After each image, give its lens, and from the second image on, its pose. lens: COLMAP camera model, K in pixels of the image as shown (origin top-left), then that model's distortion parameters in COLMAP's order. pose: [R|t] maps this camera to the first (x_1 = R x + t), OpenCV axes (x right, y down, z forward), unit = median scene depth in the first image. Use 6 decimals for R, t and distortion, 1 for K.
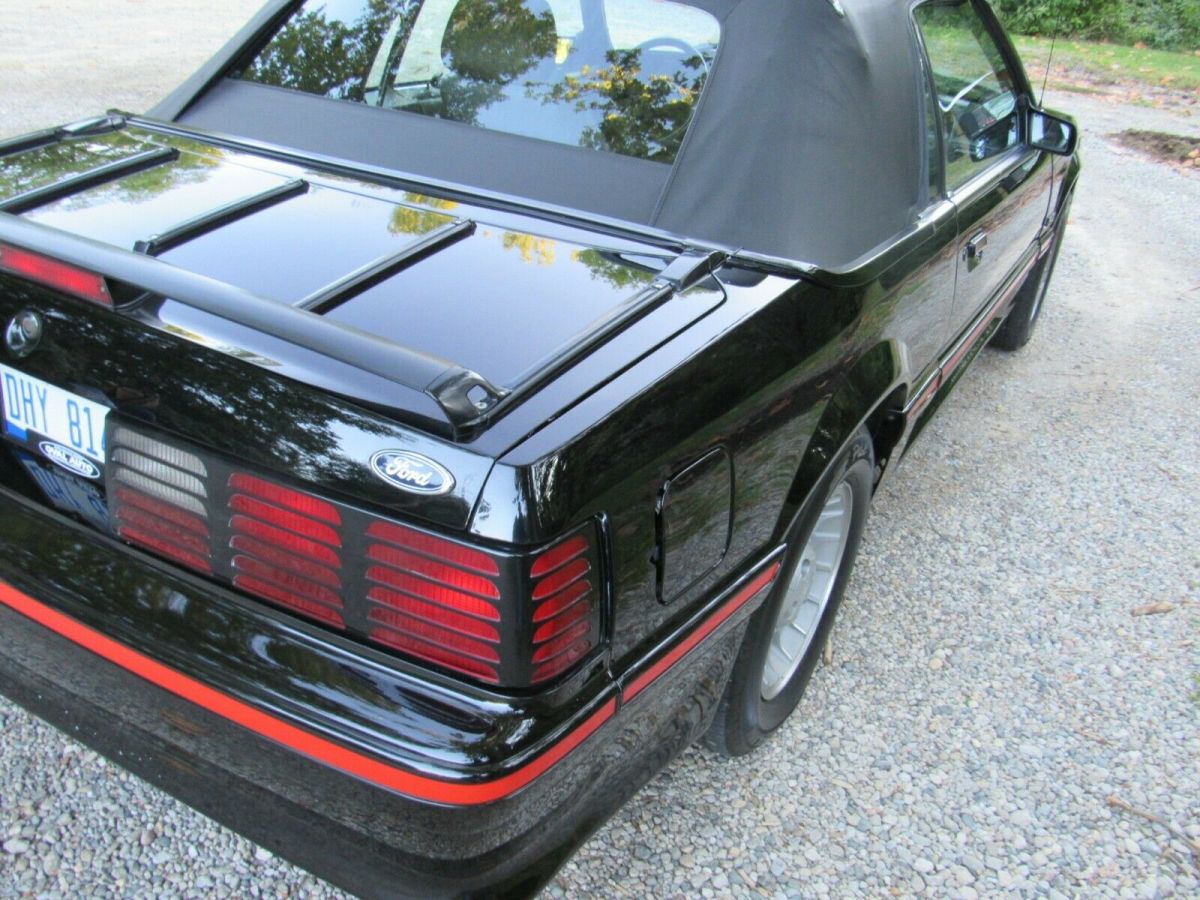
lens RADIAL K [[1039.0, 0, 600.0], [0, 1039.0, 450.0], [0, 0, 1]] dist [-0.038649, -0.004298]
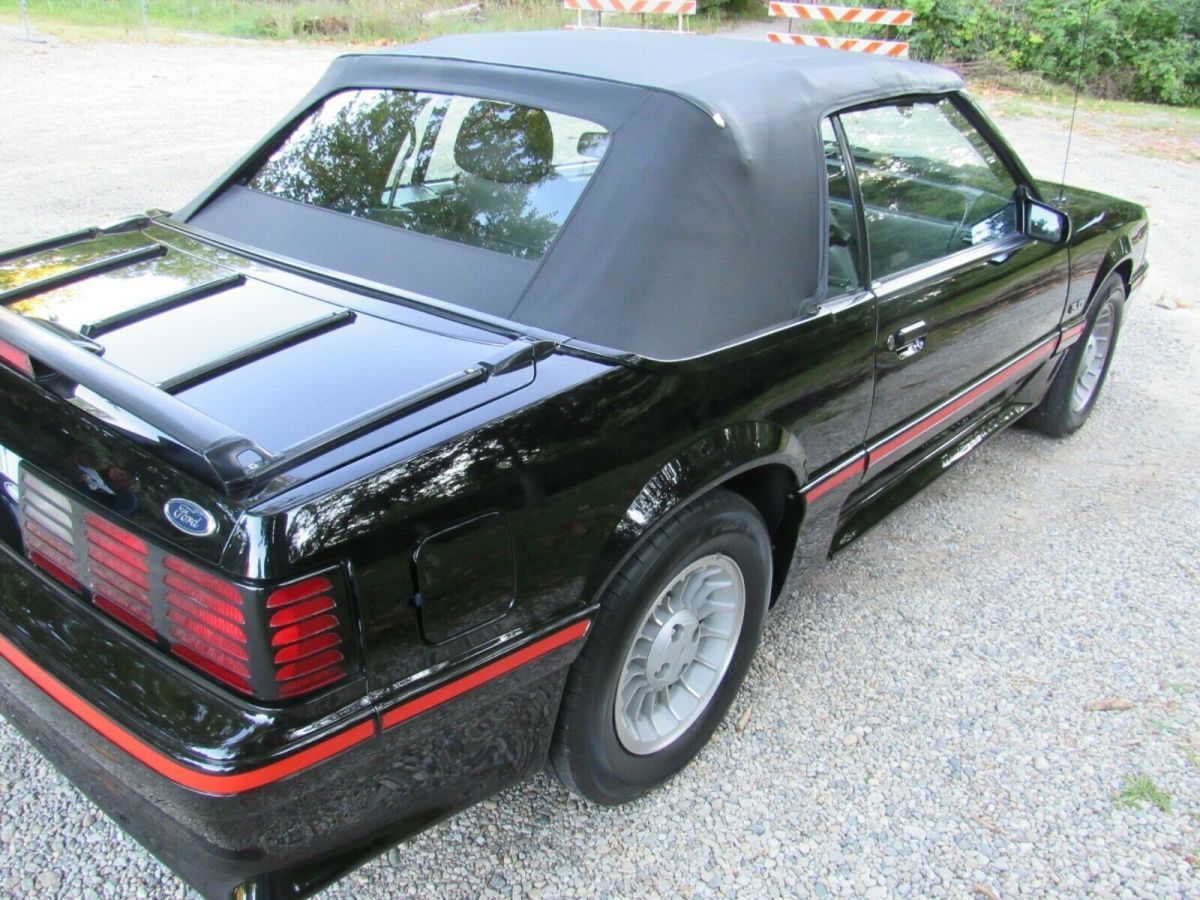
lens RADIAL K [[1039.0, 0, 600.0], [0, 1039.0, 450.0], [0, 0, 1]] dist [-0.038649, -0.004298]
pose [[0.983622, 0.037258, -0.176350, 0.290322], [-0.049035, 0.996815, -0.062900, -0.002813], [0.173445, 0.070517, 0.982316, -0.077249]]
